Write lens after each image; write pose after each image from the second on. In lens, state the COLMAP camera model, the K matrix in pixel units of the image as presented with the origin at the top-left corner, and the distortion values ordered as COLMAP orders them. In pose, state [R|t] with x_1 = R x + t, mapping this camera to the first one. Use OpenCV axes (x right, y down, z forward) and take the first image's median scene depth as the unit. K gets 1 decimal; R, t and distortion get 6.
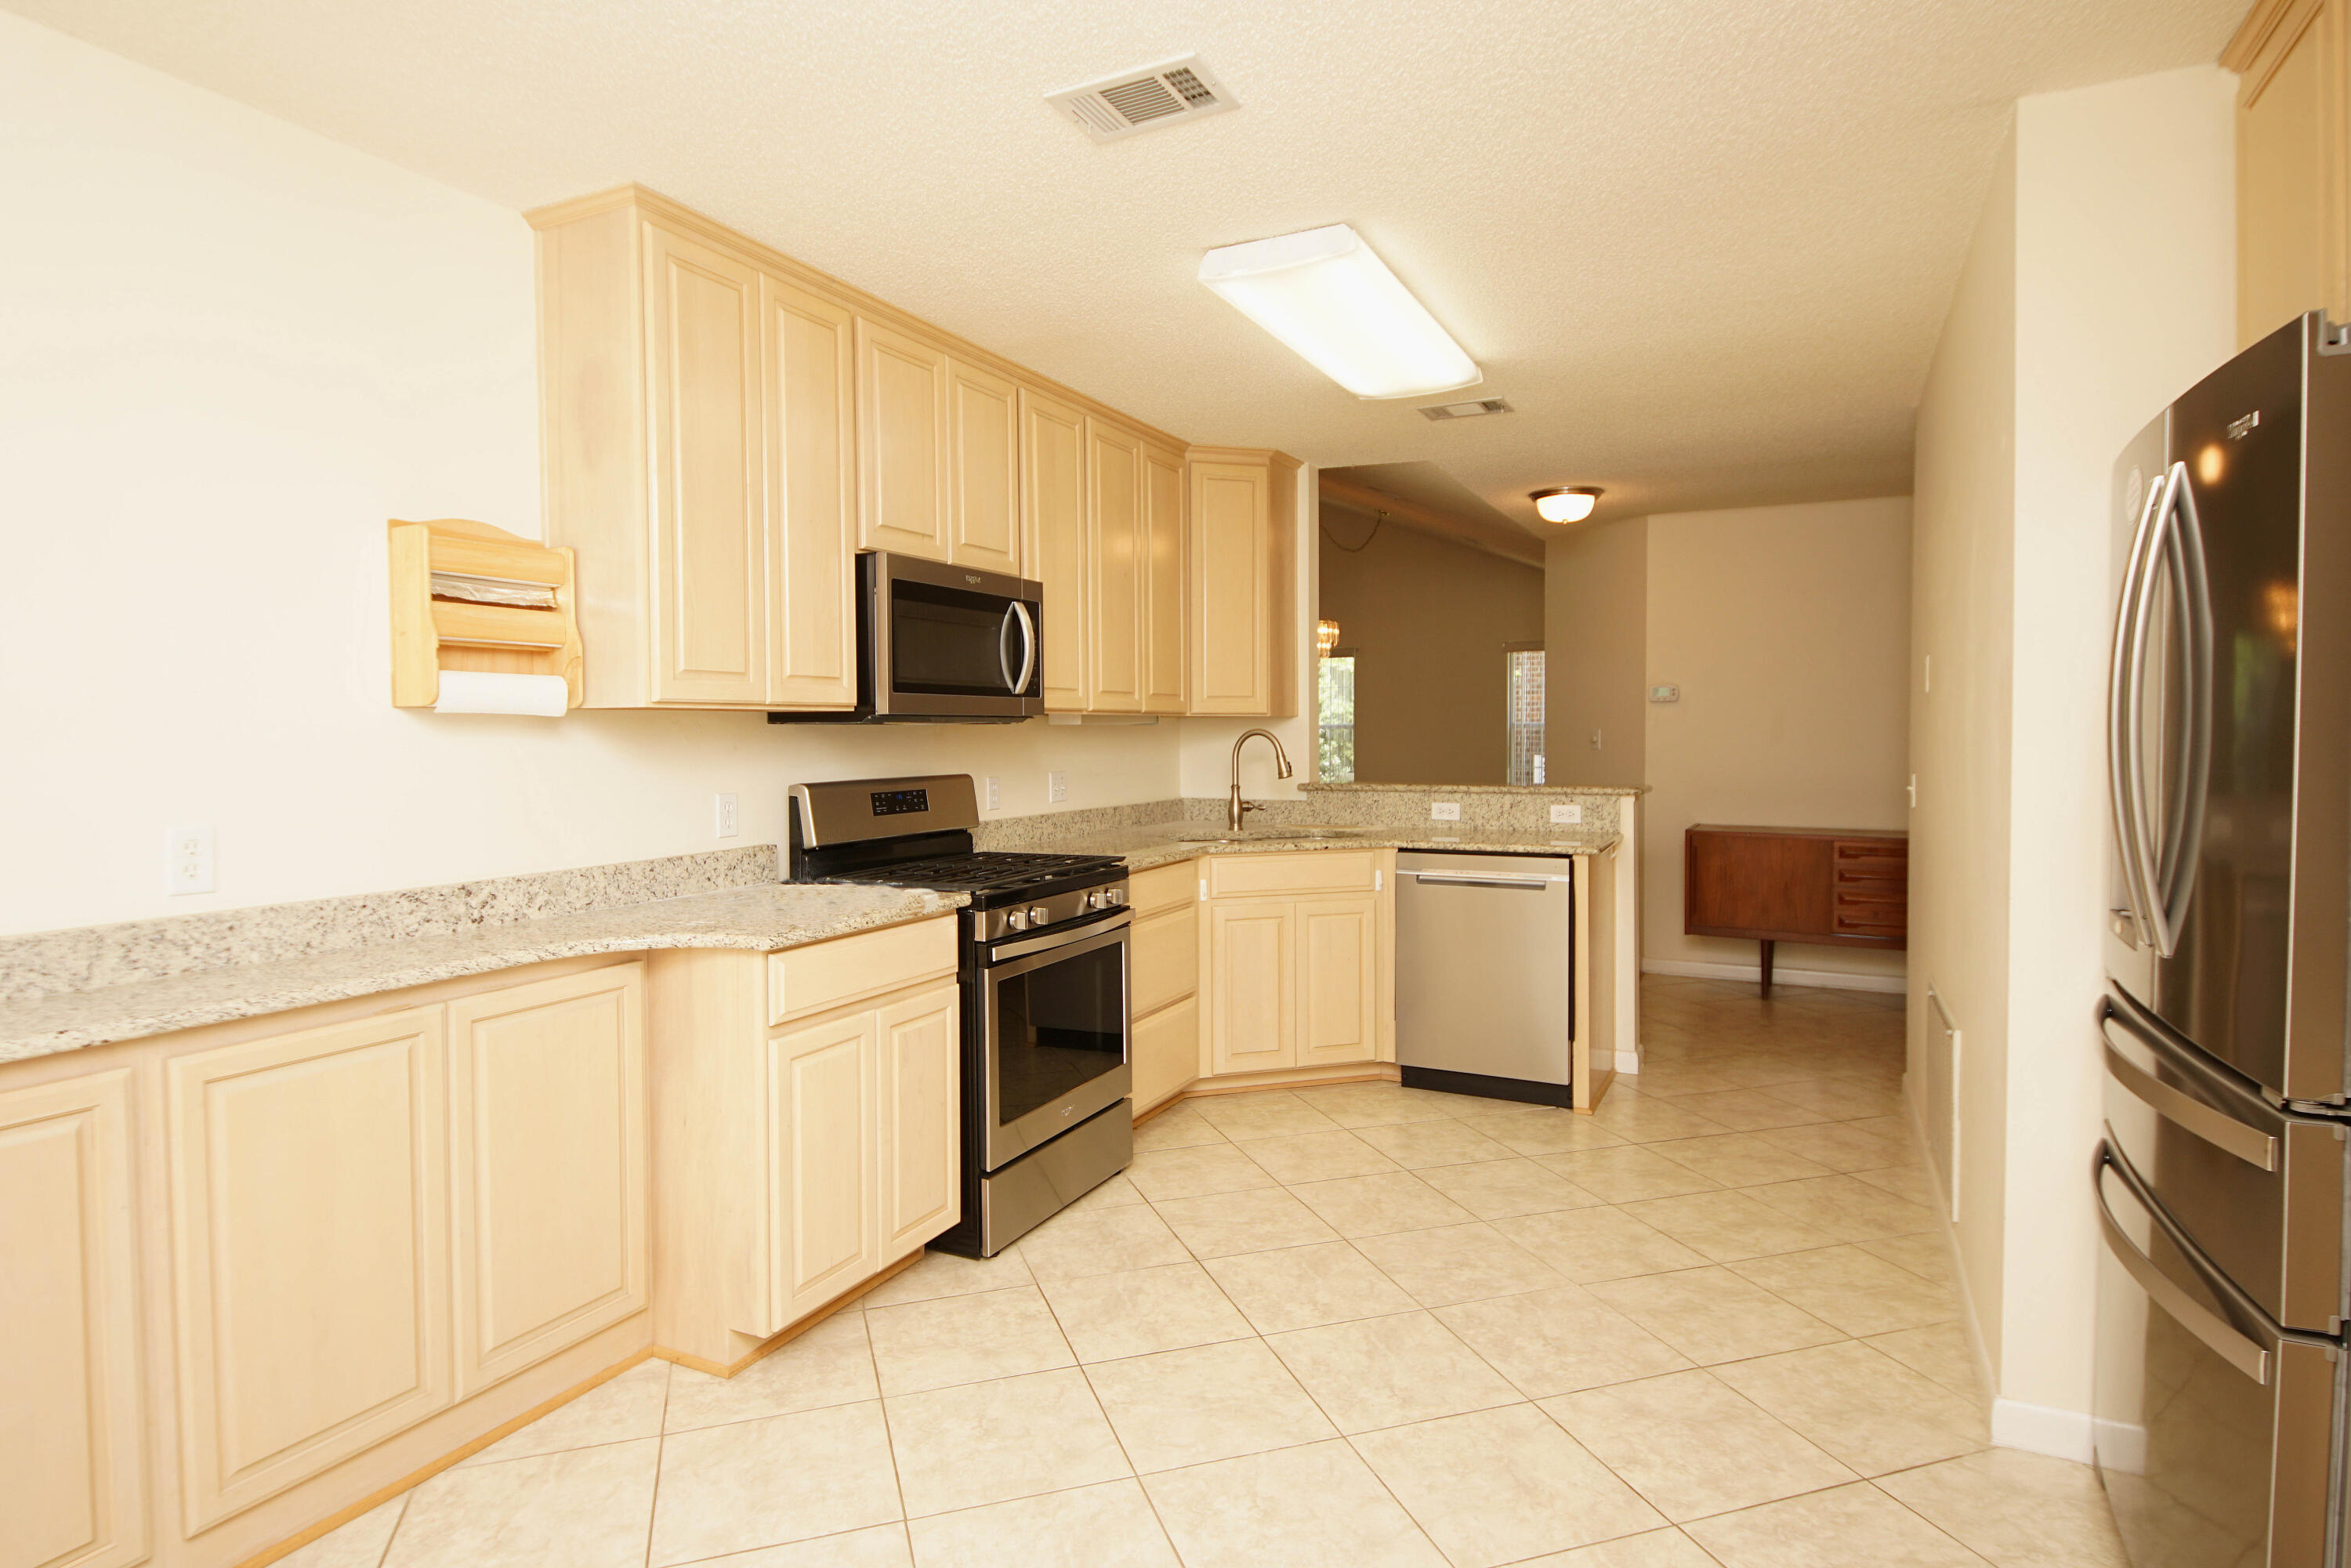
lens RADIAL K [[1260.0, 0, 1141.2], [0, 1260.0, 770.2], [0, 0, 1]] dist [0.023606, -0.024451]
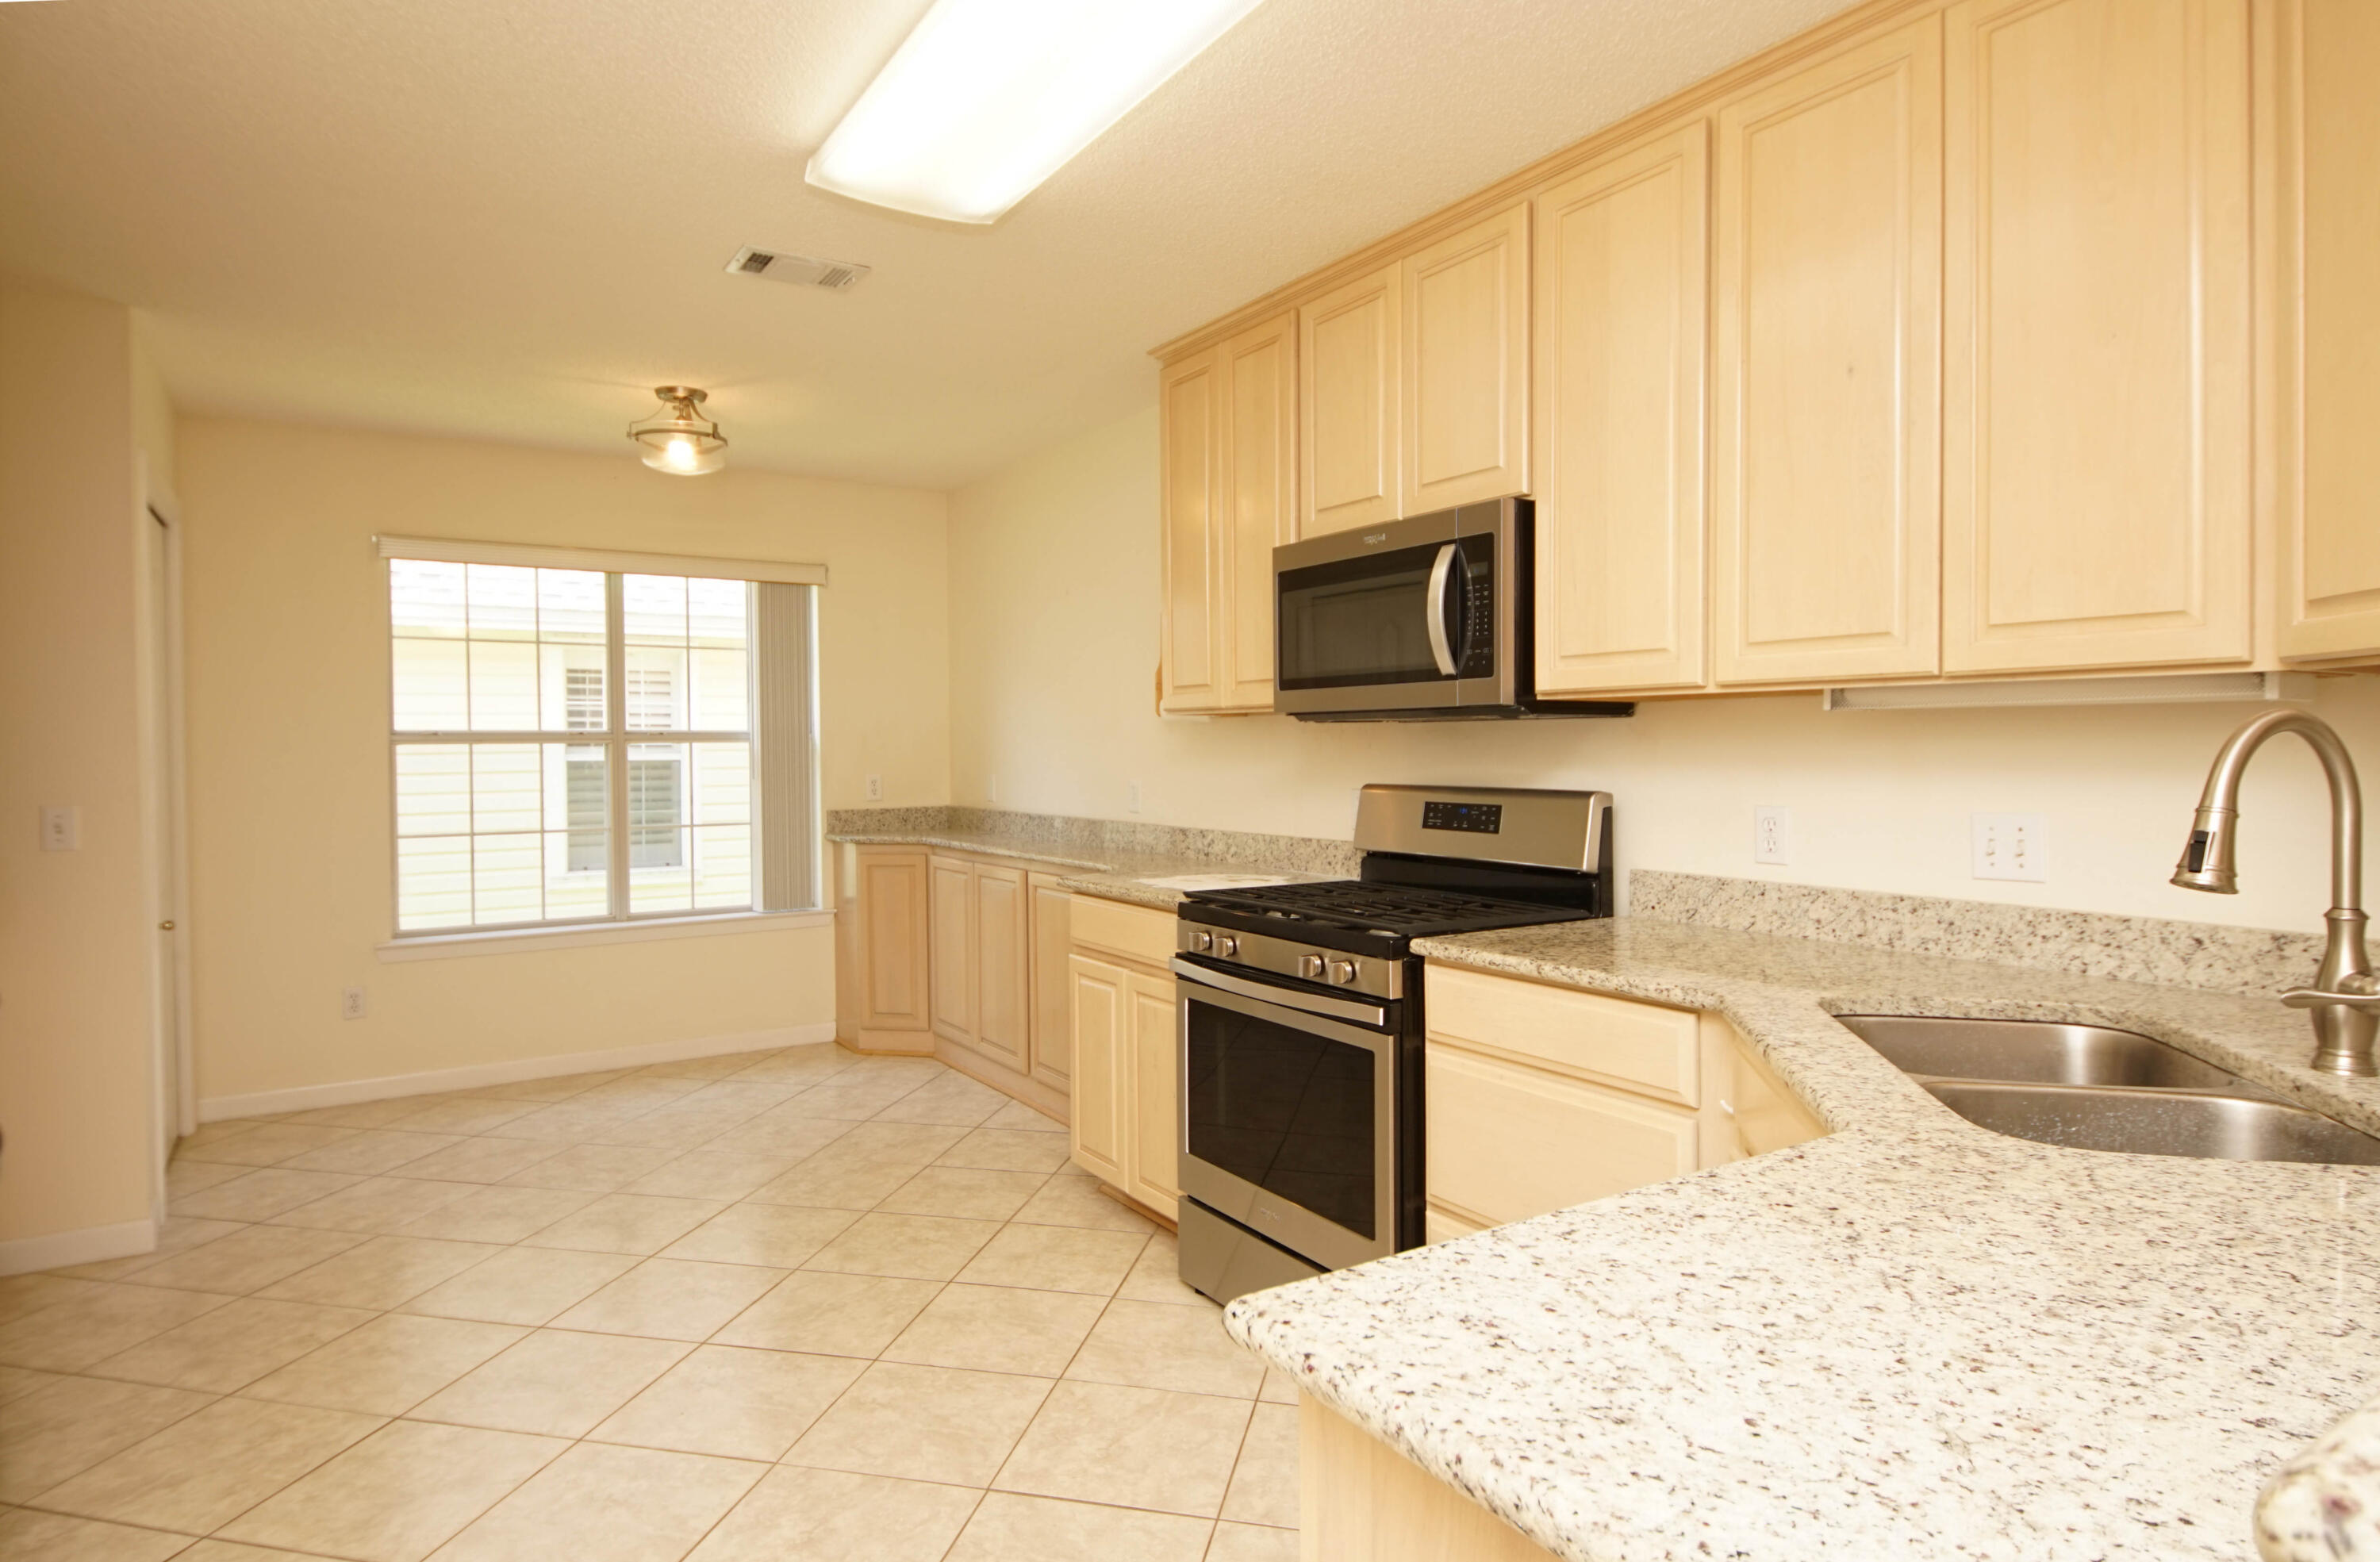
lens RADIAL K [[1323.3, 0, 1176.8], [0, 1323.3, 759.9], [0, 0, 1]] dist [0.022051, -0.020699]
pose [[-0.503330, 0.022238, -0.863808, 0.648877], [-0.017158, 0.999215, 0.035721, -0.039372], [0.863924, 0.032800, -0.502553, 1.299835]]
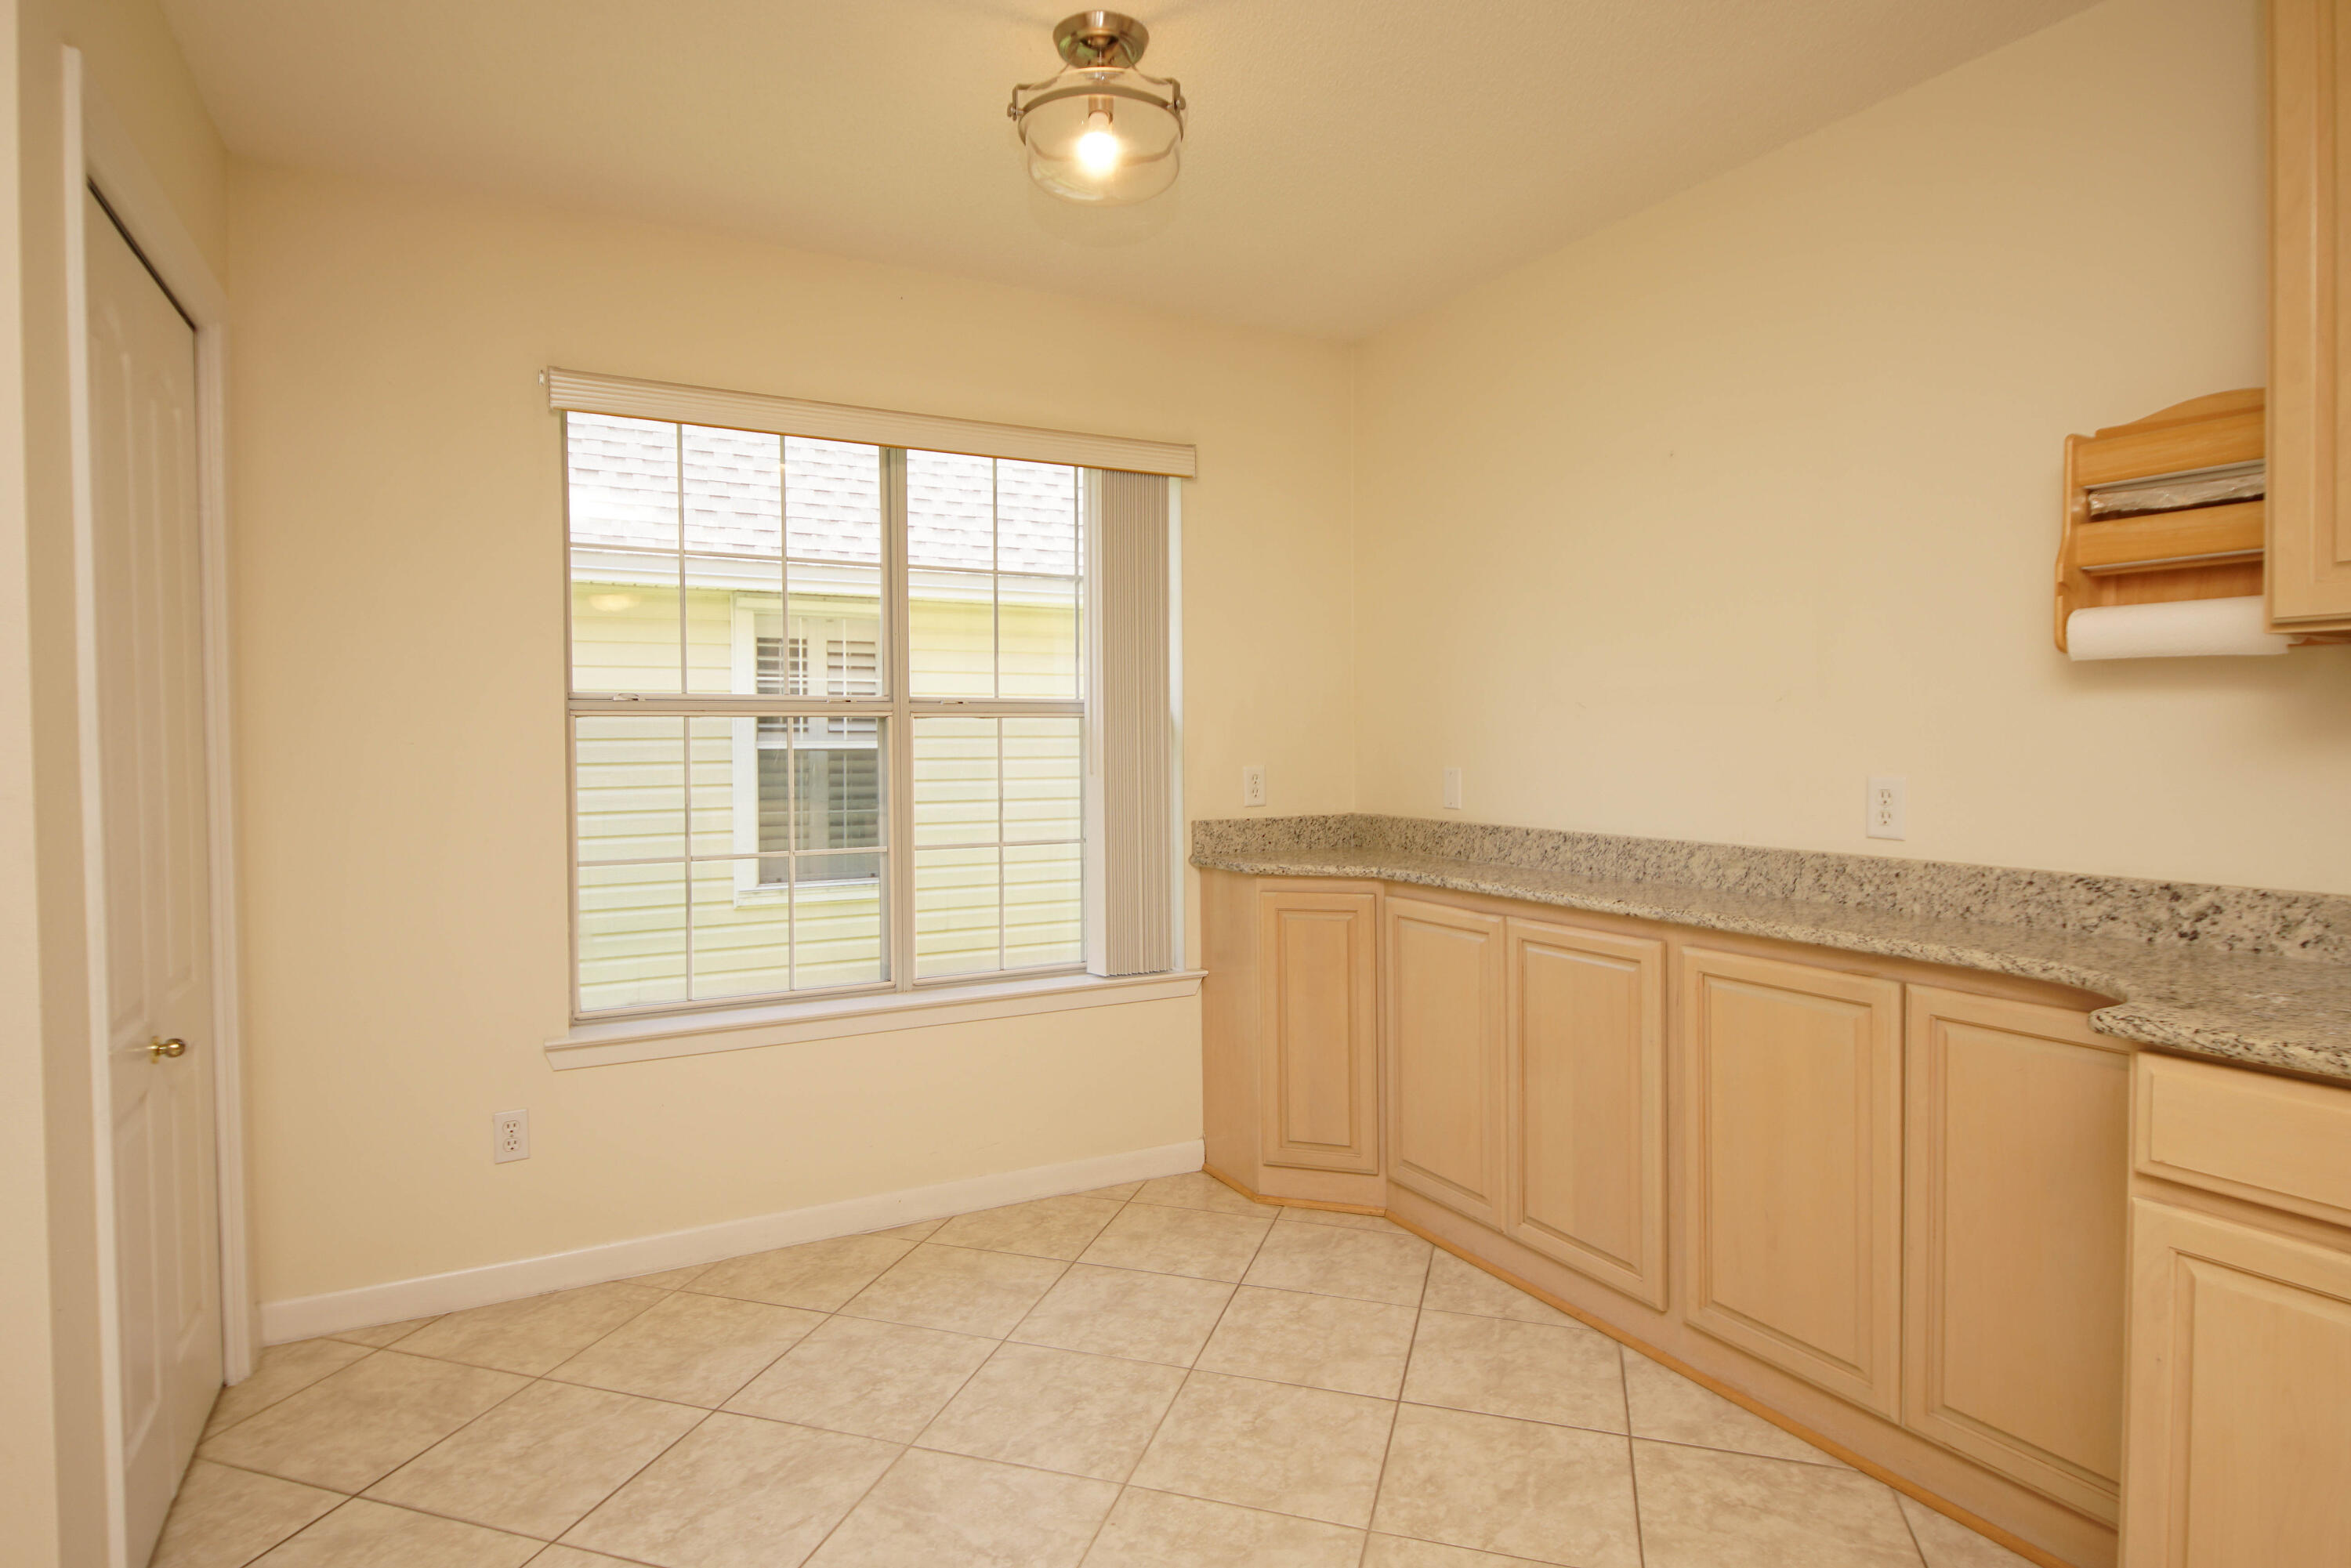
lens RADIAL K [[1260.0, 0, 1162.0], [0, 1260.0, 775.3], [0, 0, 1]] dist [0.023606, -0.024451]
pose [[-0.573982, 0.035269, -0.818108, 0.311157], [-0.016417, 0.998376, 0.054558, -0.004353], [0.818703, 0.044746, -0.572470, 0.679068]]
